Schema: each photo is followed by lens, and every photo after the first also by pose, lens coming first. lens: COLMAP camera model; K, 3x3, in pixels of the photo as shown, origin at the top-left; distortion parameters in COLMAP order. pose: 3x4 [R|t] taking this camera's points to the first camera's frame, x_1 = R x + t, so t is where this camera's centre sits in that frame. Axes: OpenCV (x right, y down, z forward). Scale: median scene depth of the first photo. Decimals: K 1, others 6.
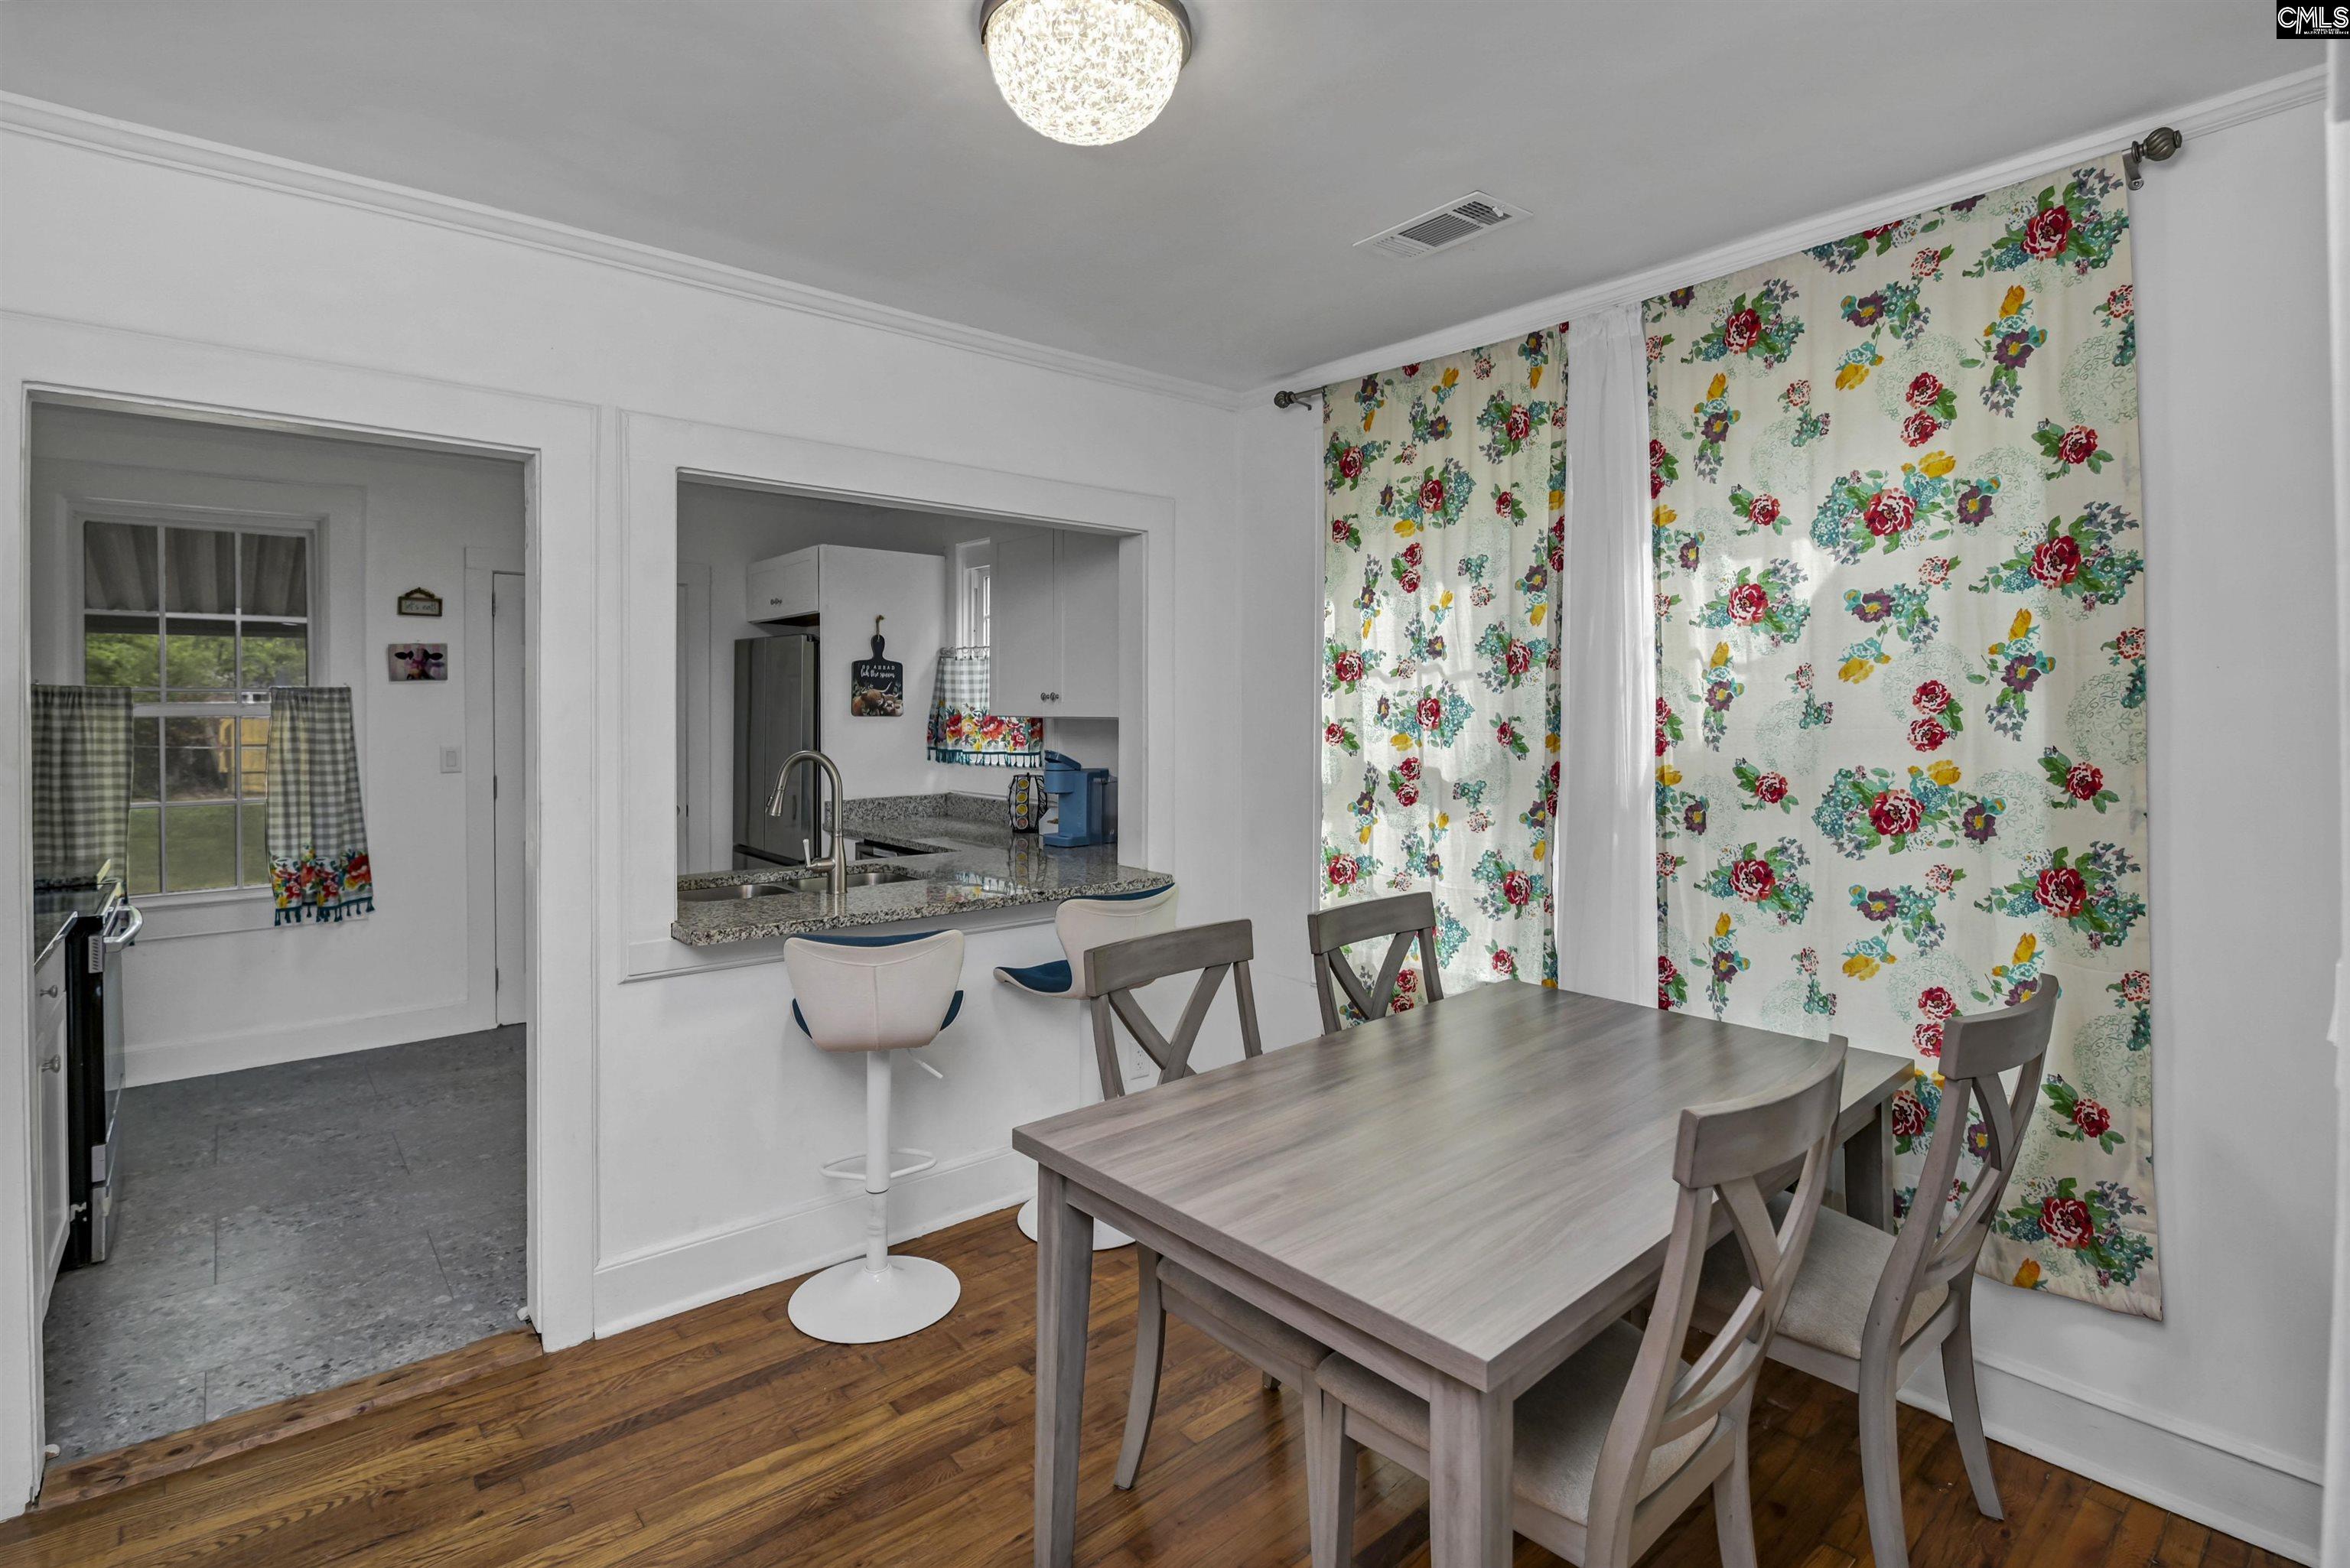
lens RADIAL K [[1163.5, 0, 1169.3], [0, 1163.5, 717.0], [0, 0, 1]] dist [-0.003812, -0.000402]
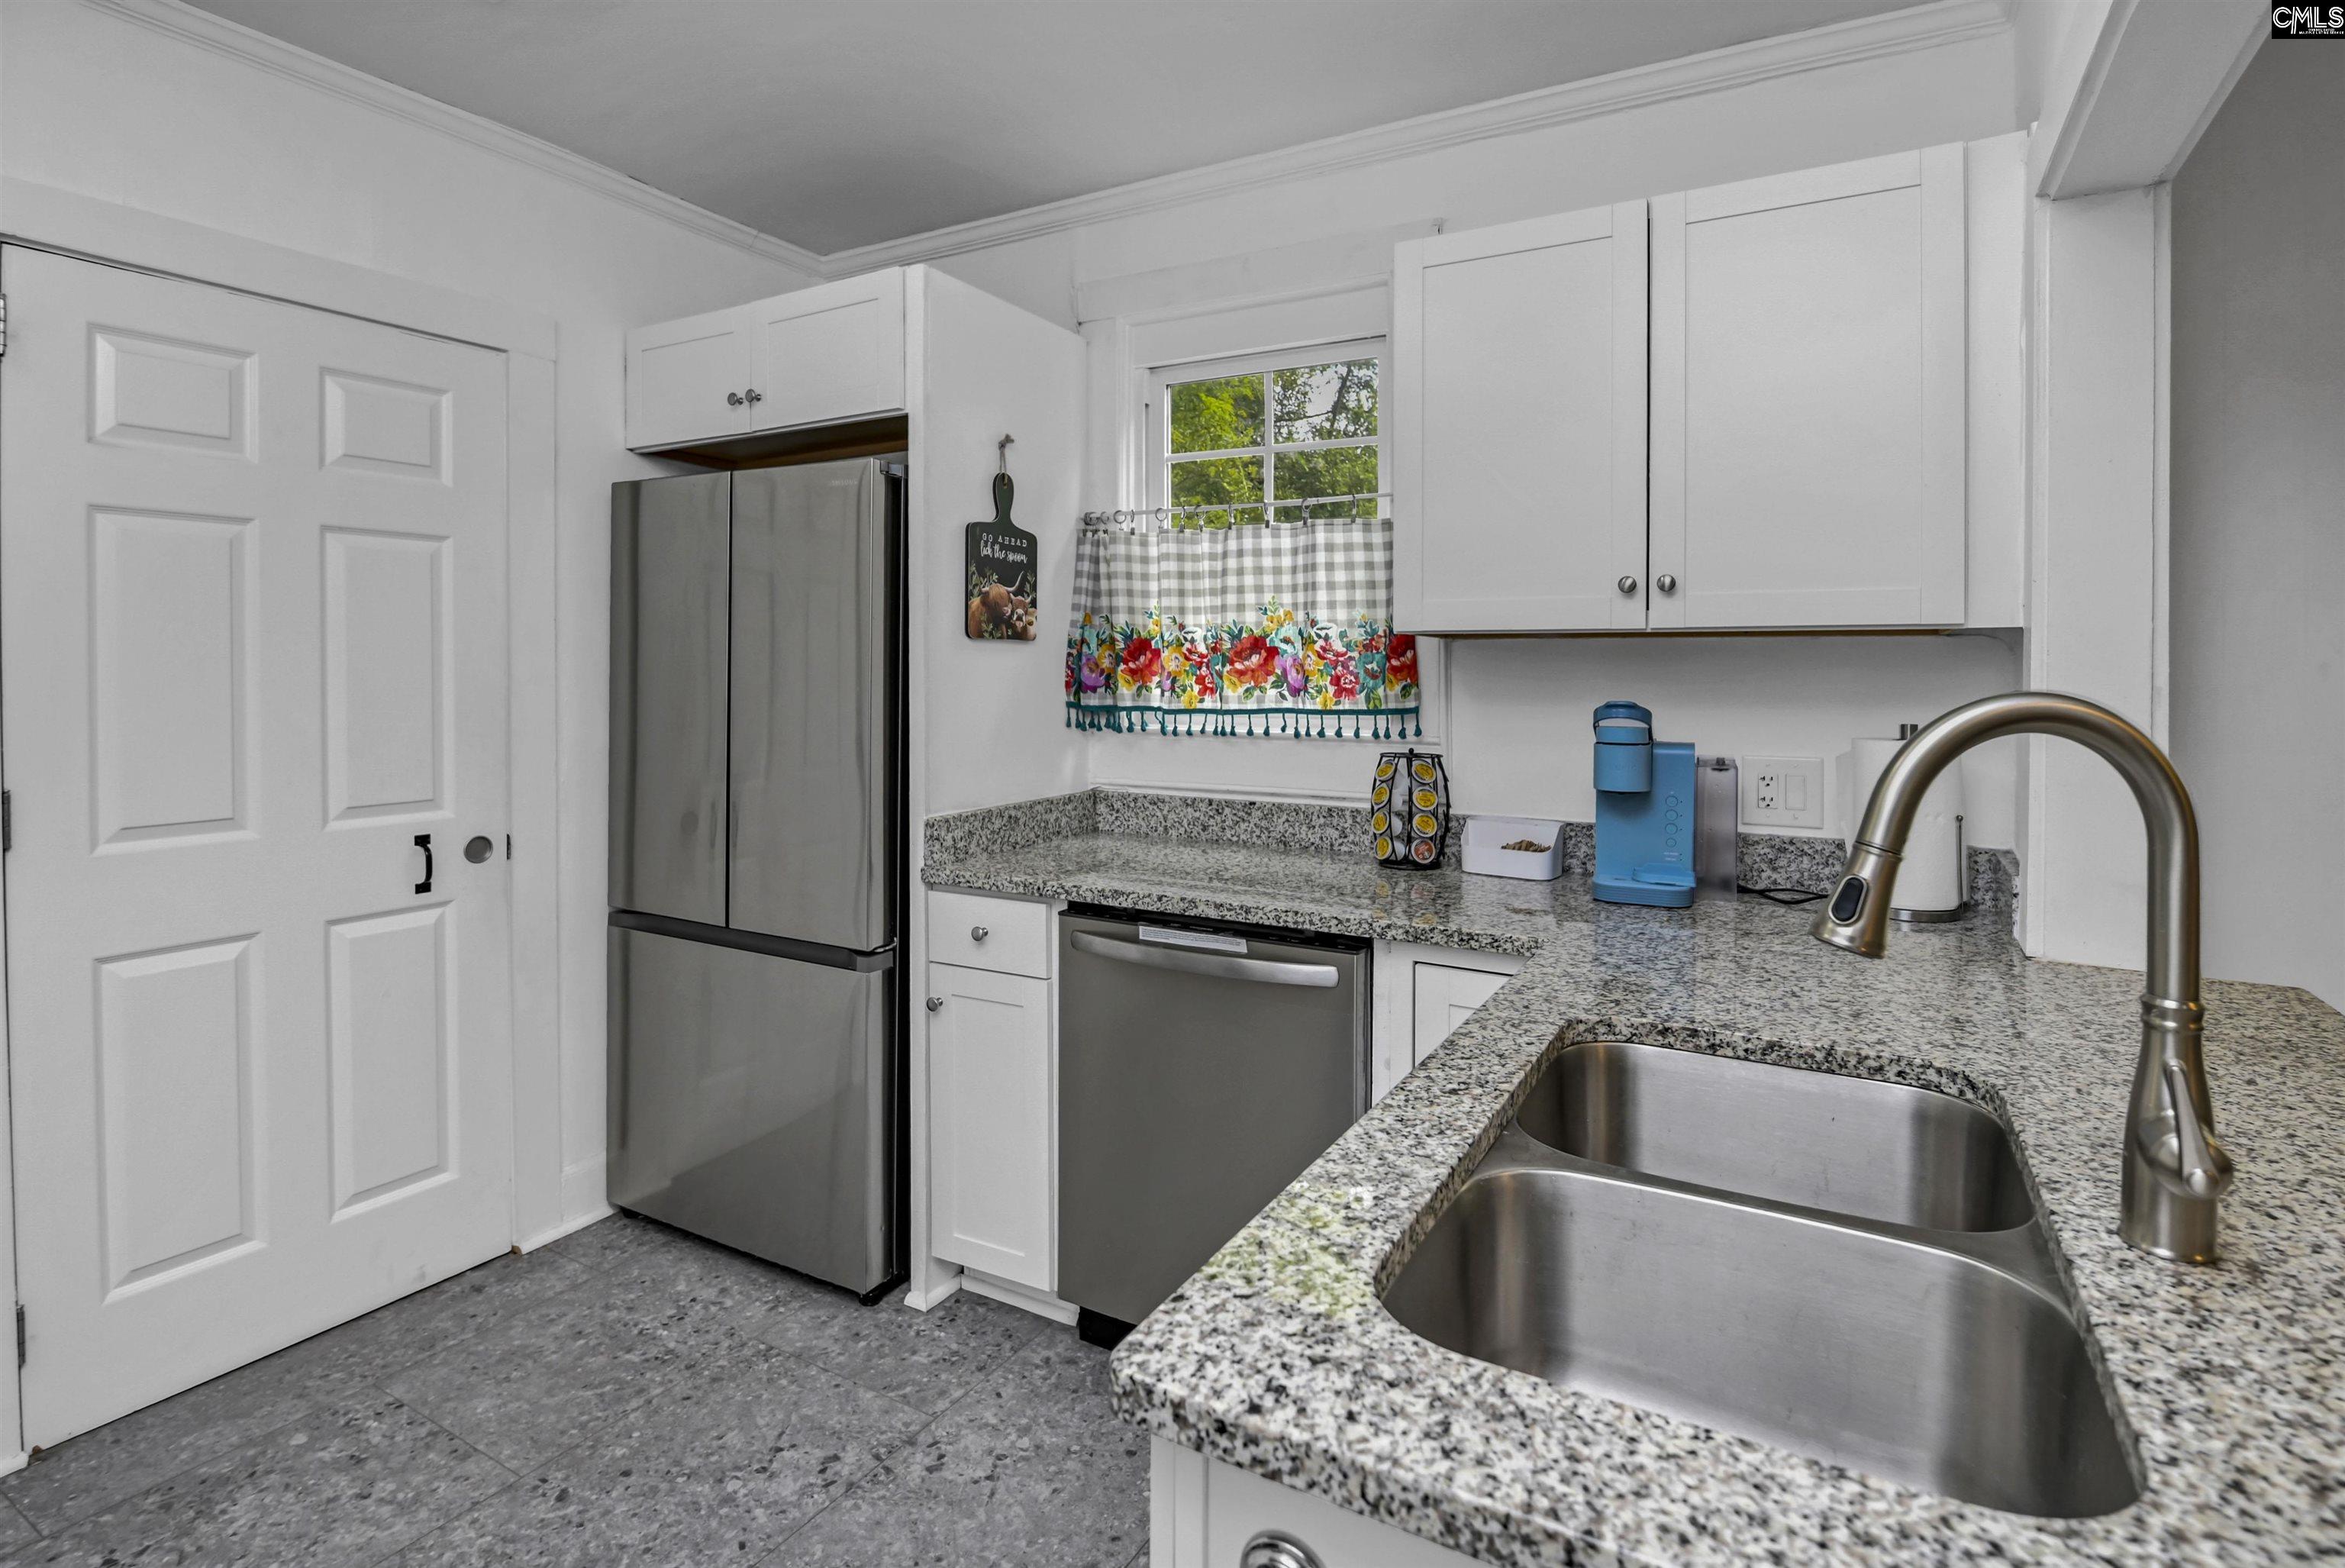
lens RADIAL K [[1158.9, 0, 1154.3], [0, 1158.9, 684.7], [0, 0, 1]] dist [0.001273, -0.008793]
pose [[0.934814, -0.004349, 0.355112, -0.578829], [0.001978, 0.999973, 0.007040, 0.024184], [-0.355133, -0.005878, 0.934797, 0.826758]]
